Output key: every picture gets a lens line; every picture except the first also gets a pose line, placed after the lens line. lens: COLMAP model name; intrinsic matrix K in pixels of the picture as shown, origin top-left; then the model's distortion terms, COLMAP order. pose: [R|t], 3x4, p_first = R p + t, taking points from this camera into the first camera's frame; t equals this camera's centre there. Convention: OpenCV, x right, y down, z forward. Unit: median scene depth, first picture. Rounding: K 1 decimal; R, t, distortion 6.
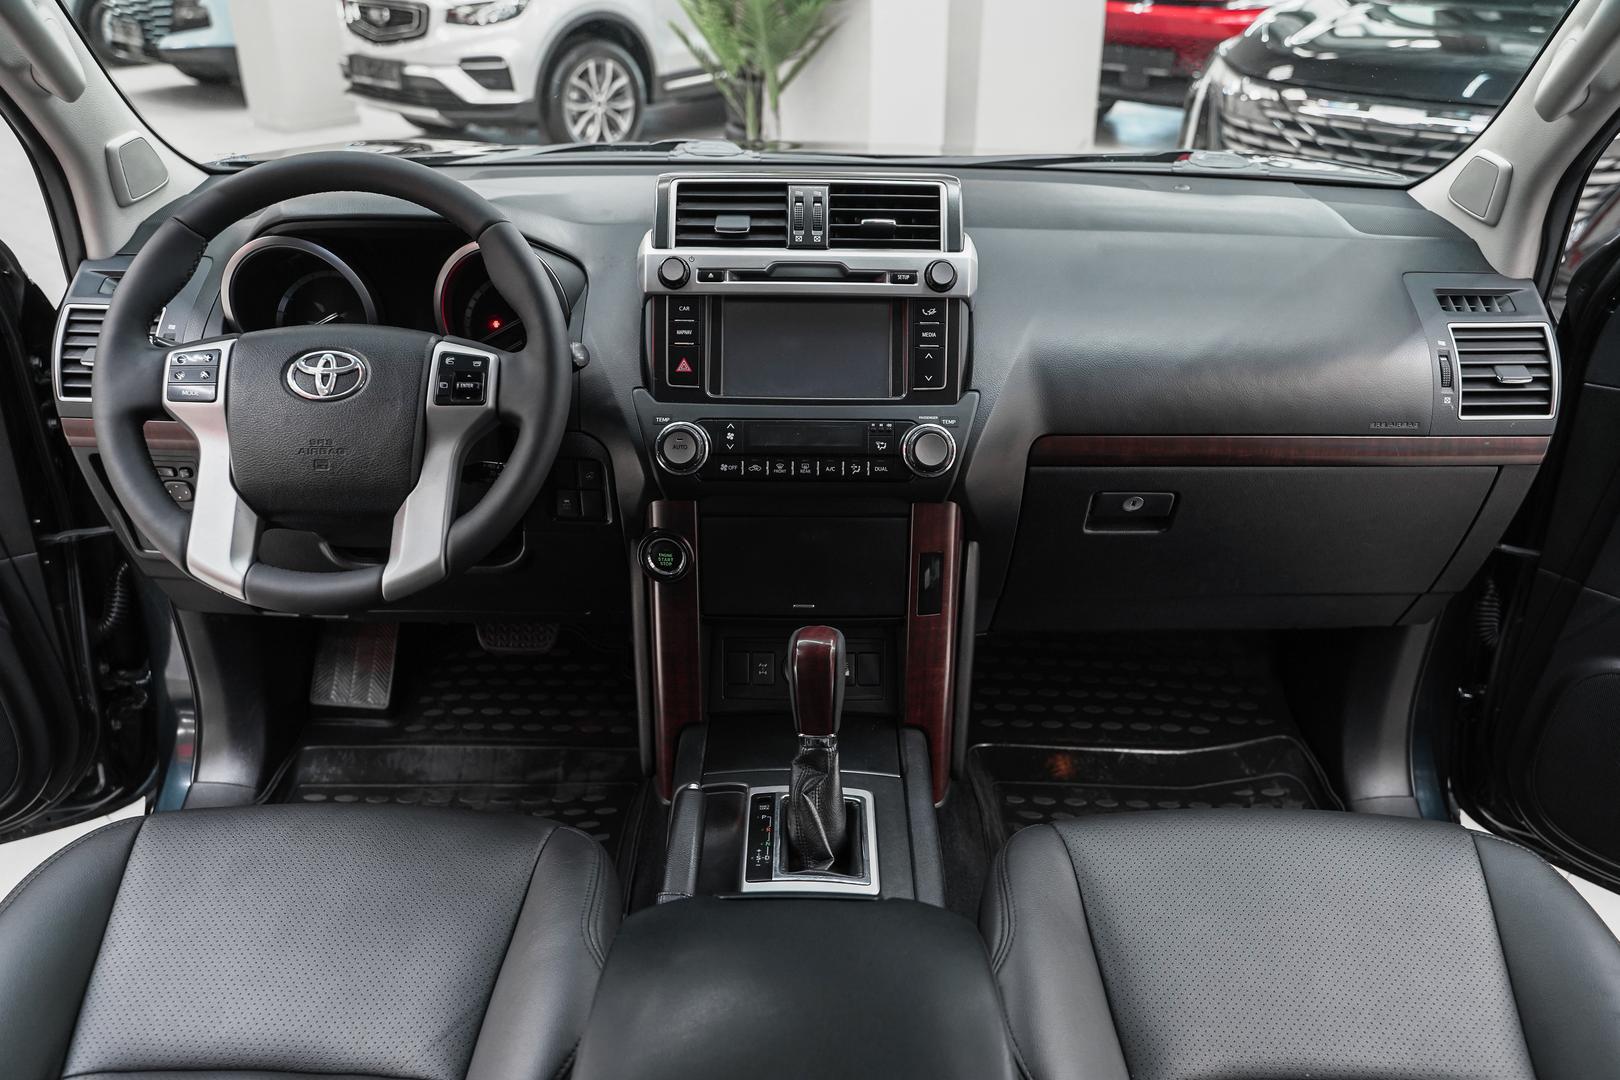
lens RADIAL K [[1305.1, 0, 799.2], [0, 1305.1, 546.5], [0, 0, 1]] dist [-0.004639, 0.000875]
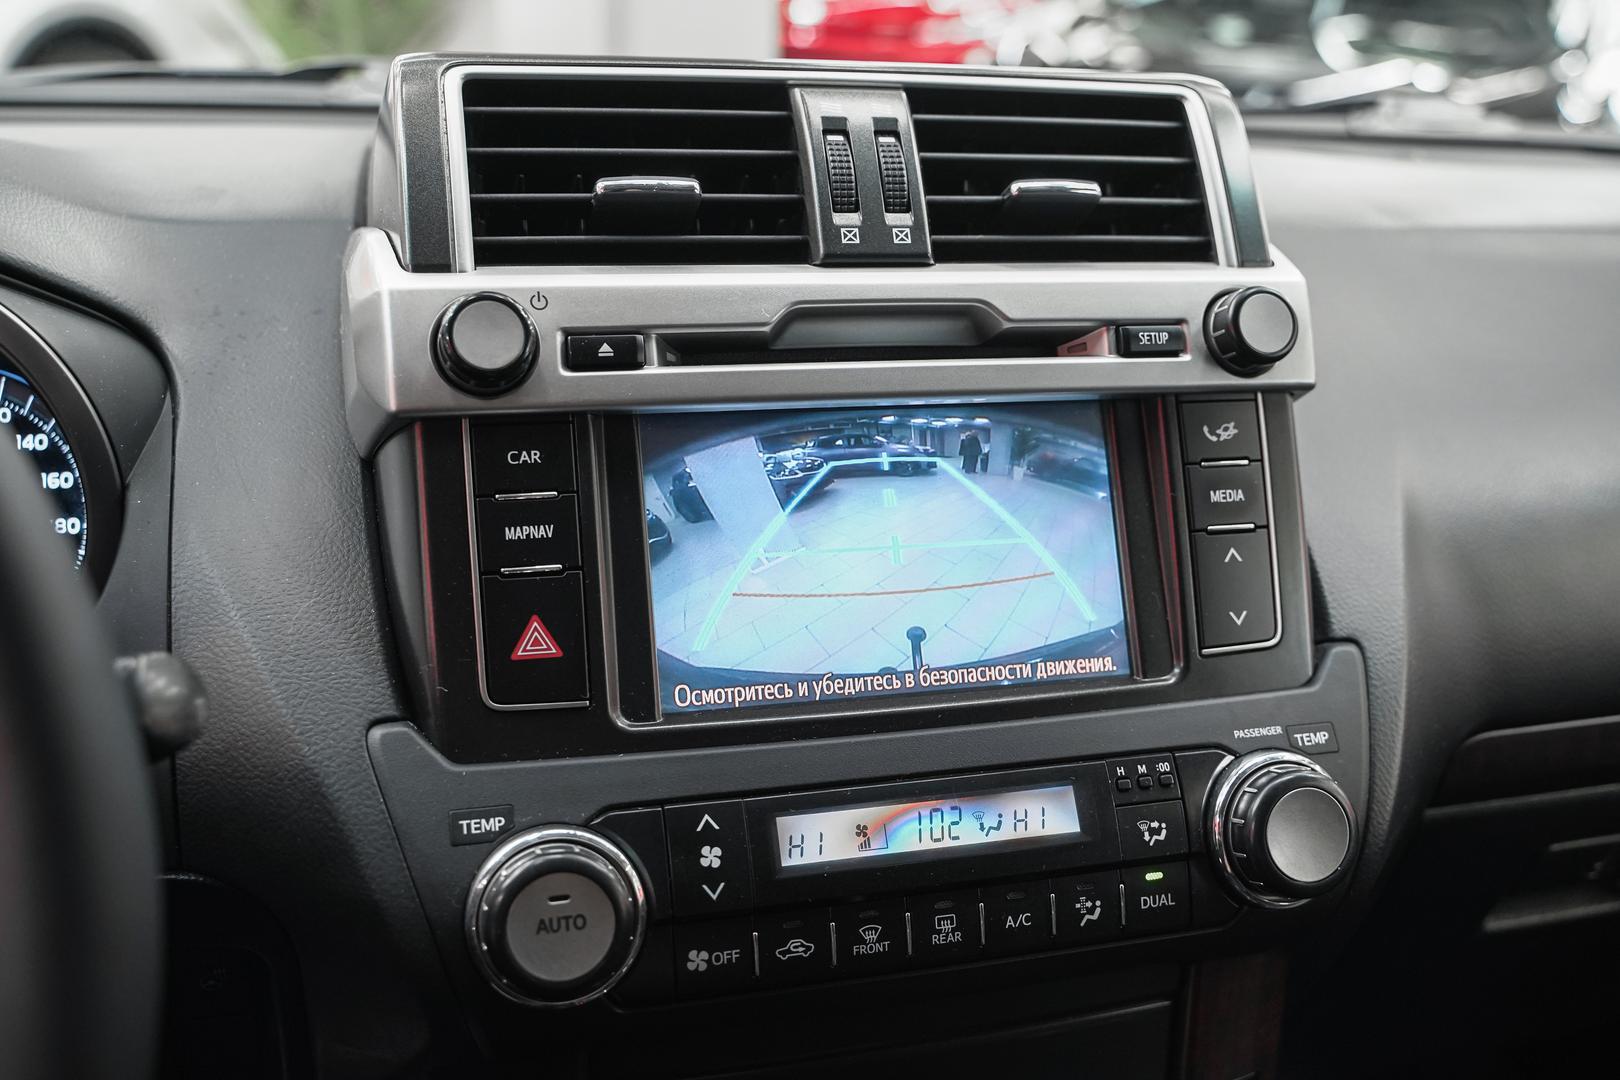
lens RADIAL K [[1606.4, 0, 851.9], [0, 1606.4, 532.3], [0, 0, 1]] dist [-0.024566, 0.000000]
pose [[0.955994, -0.063333, 0.286468, -0.123514], [0.091467, 0.992096, -0.085907, -0.123385], [-0.278763, 0.108329, 0.954231, 0.608380]]
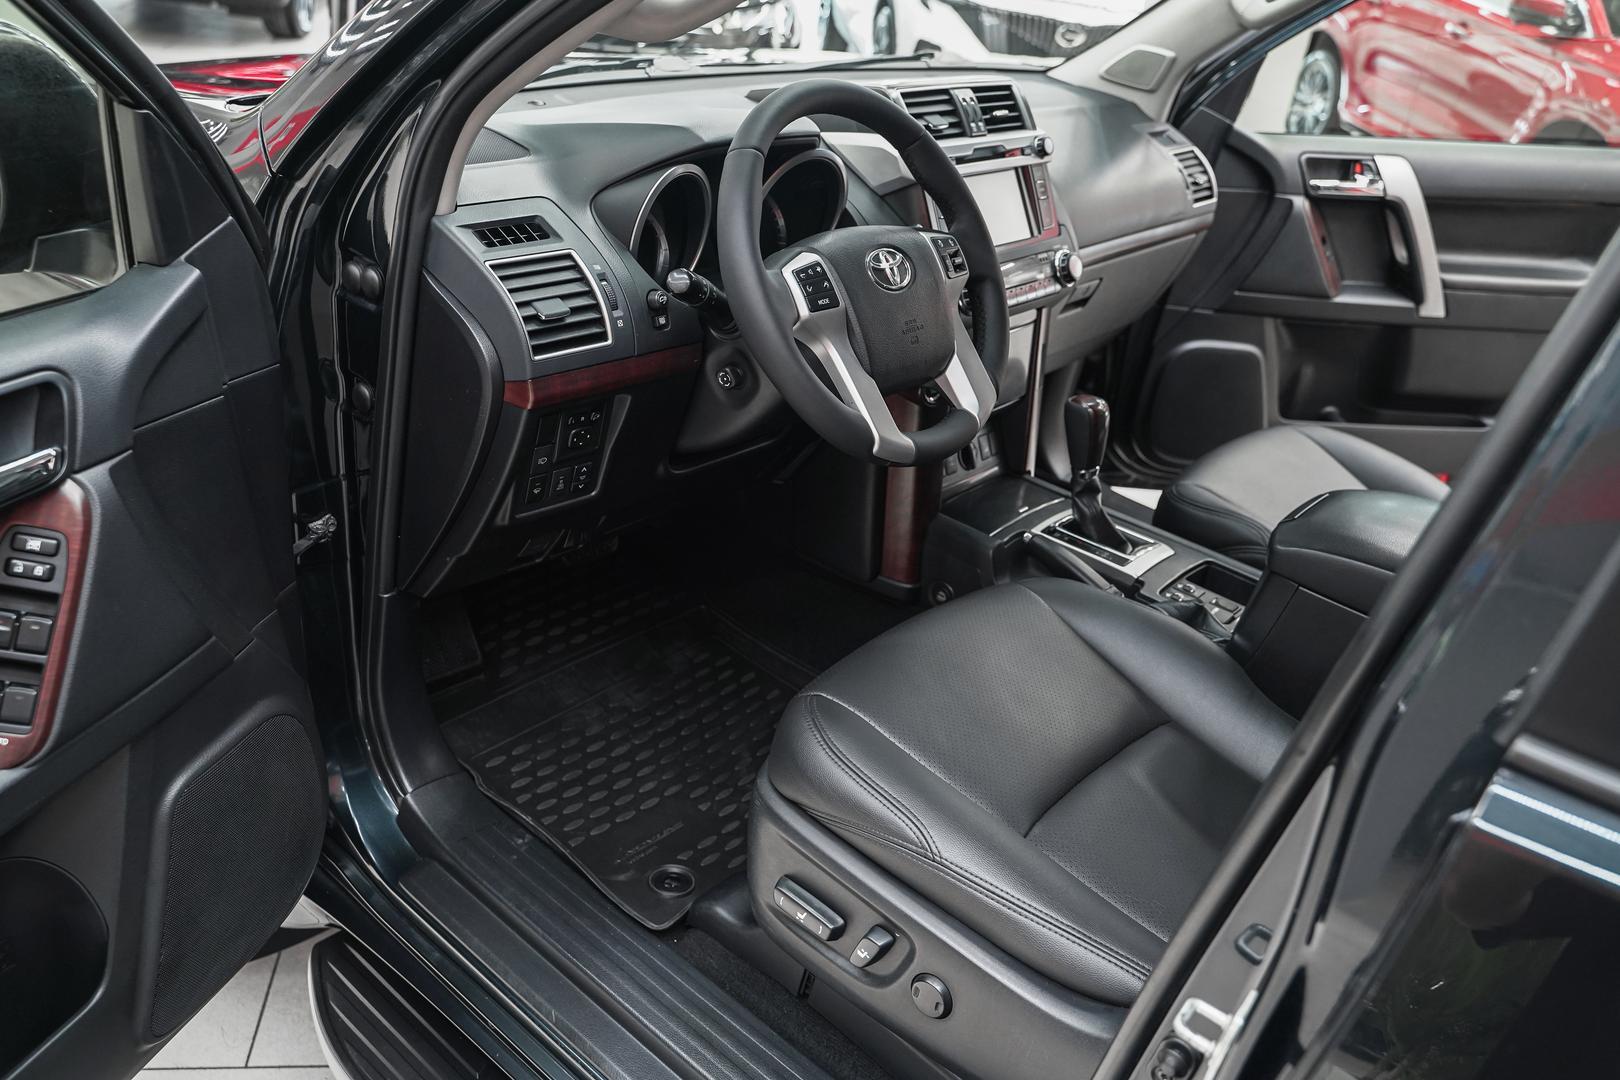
lens RADIAL K [[1305.1, 0, 807.5], [0, 1305.1, 538.9], [0, 0, 1]] dist [-0.004639, 0.000875]
pose [[0.647356, -0.295641, 0.702515, -1.184473], [0.243427, 0.953631, 0.177004, -0.111934], [-0.722270, 0.056426, 0.689306, 0.215623]]
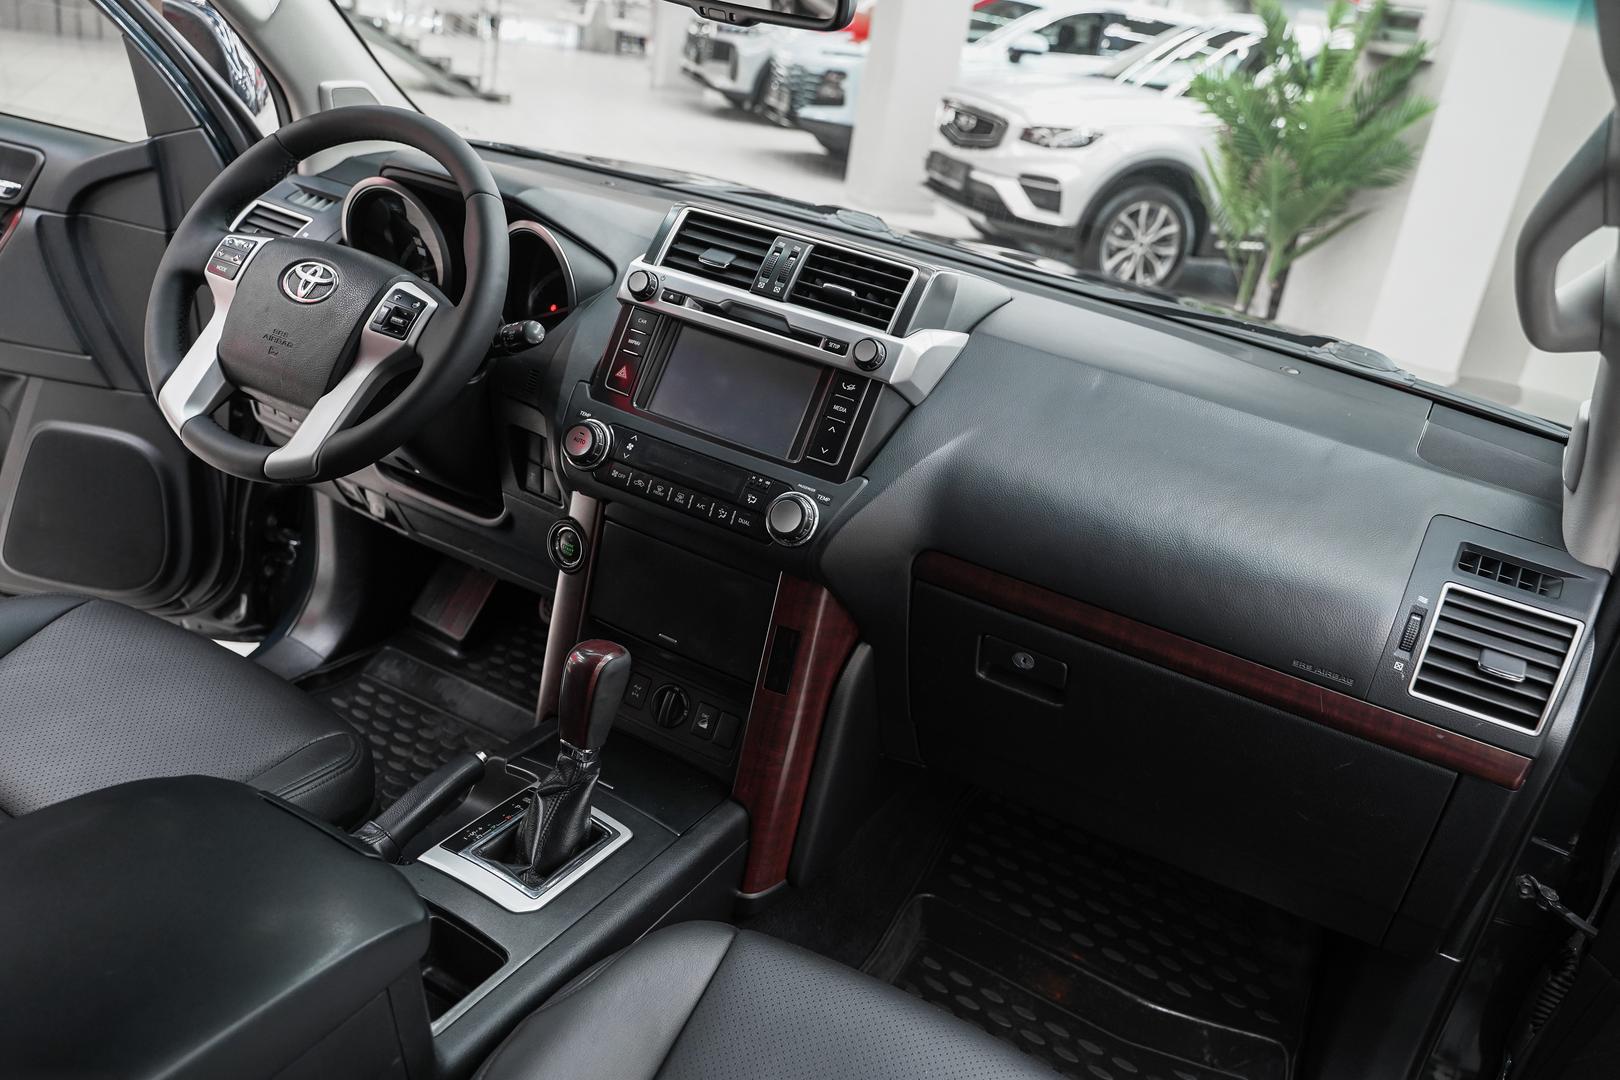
lens RADIAL K [[1305.1, 0, 797.2], [0, 1305.1, 529.6], [0, 0, 1]] dist [-0.004639, 0.000875]
pose [[0.867873, 0.309549, -0.388556, 0.472493], [-0.350028, 0.936043, -0.036106, -0.031946], [0.352528, 0.167341, 0.920717, 0.111534]]
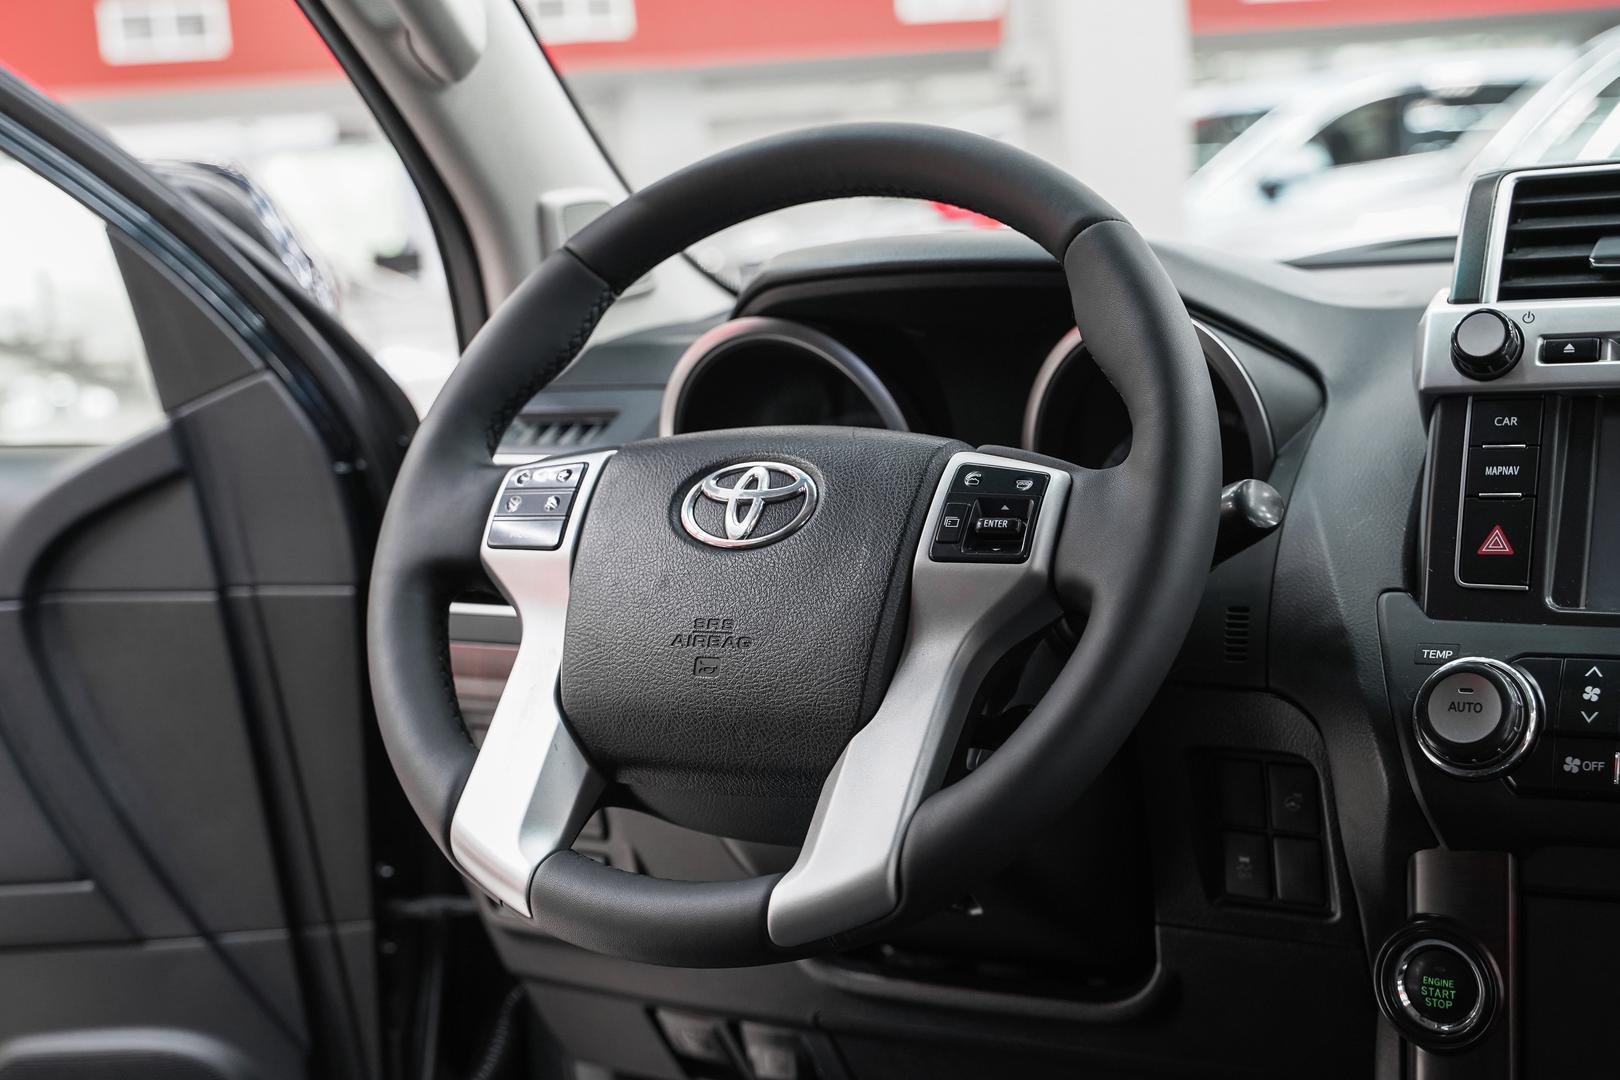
lens RADIAL K [[2332.5, 0, 777.0], [0, 2332.5, 542.2], [0, 0, 1]] dist [0.017907, 0.000000]
pose [[0.874788, 0.006475, -0.484462, 0.083815], [-0.154392, 0.951510, -0.266066, 0.112727], [0.459248, 0.307549, 0.833370, 0.216492]]
